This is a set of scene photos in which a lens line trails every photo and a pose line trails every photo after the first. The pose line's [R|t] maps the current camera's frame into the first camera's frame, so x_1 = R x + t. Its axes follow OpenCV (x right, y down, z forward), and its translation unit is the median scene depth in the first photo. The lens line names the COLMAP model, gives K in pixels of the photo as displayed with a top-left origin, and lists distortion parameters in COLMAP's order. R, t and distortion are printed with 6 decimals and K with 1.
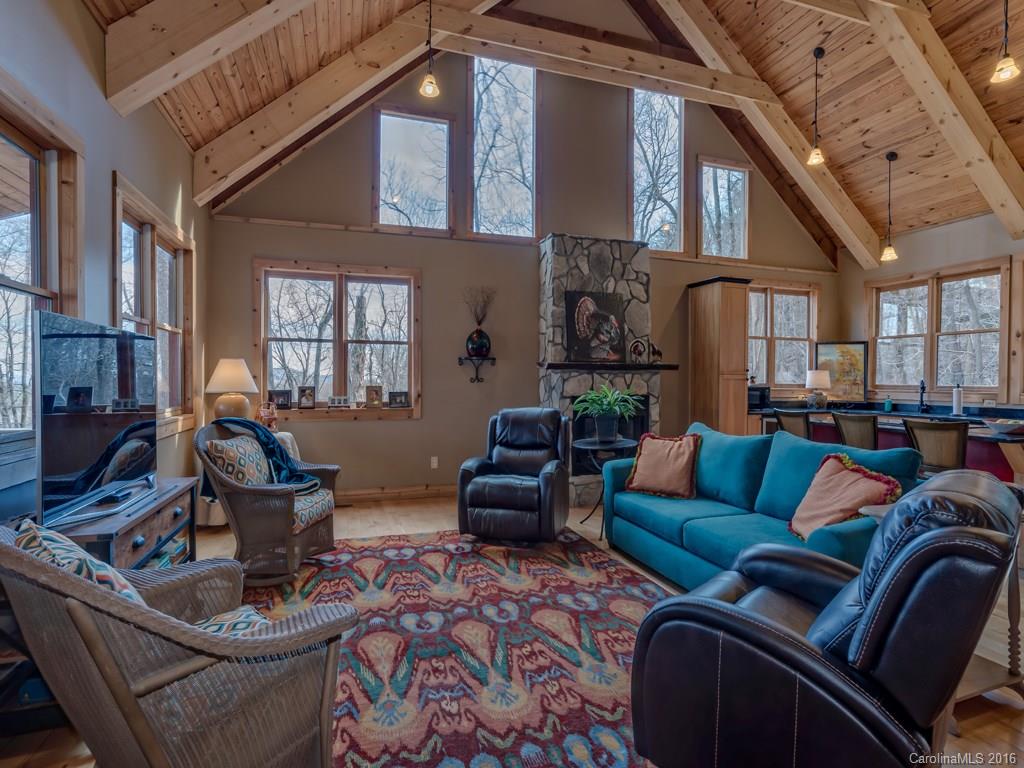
lens RADIAL K [[523.9, 0, 523.3], [0, 523.9, 385.6], [0, 0, 1]] dist [0.000858, 0.015962]
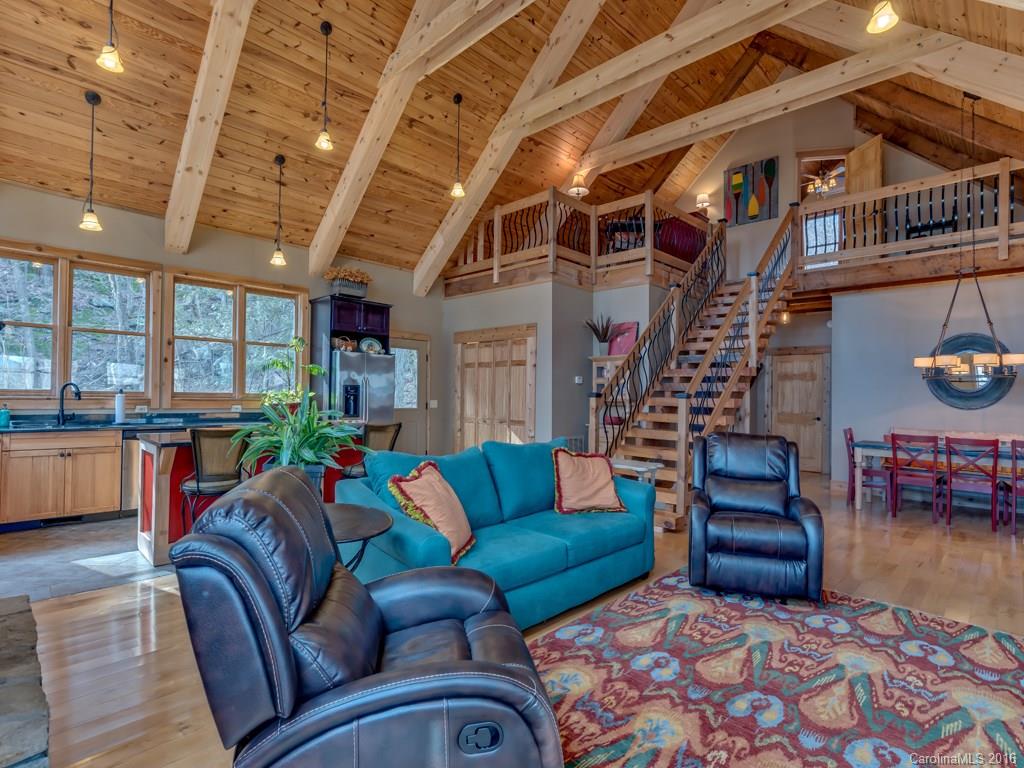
lens RADIAL K [[522.1, 0, 528.5], [0, 522.1, 364.9], [0, 0, 1]] dist [-0.000551, 0.009470]
pose [[-0.469289, 0.040614, 0.882110, -0.257273], [-0.010388, 0.998619, -0.051504, -0.005271], [-0.882984, -0.033334, -0.468219, 0.754365]]
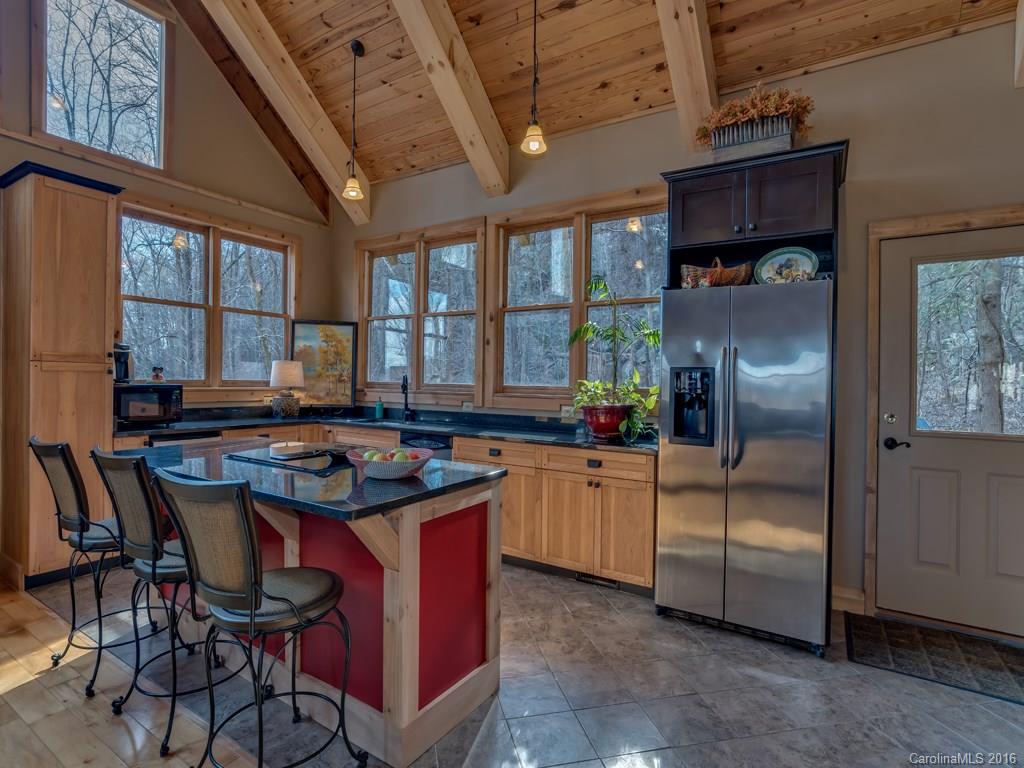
lens RADIAL K [[523.9, 0, 523.3], [0, 523.9, 385.6], [0, 0, 1]] dist [0.000858, 0.015962]
pose [[0.779245, -0.004177, 0.626705, 0.426308], [-0.000240, 0.999976, 0.006963, -0.001942], [-0.626719, -0.005576, 0.779225, 0.324746]]
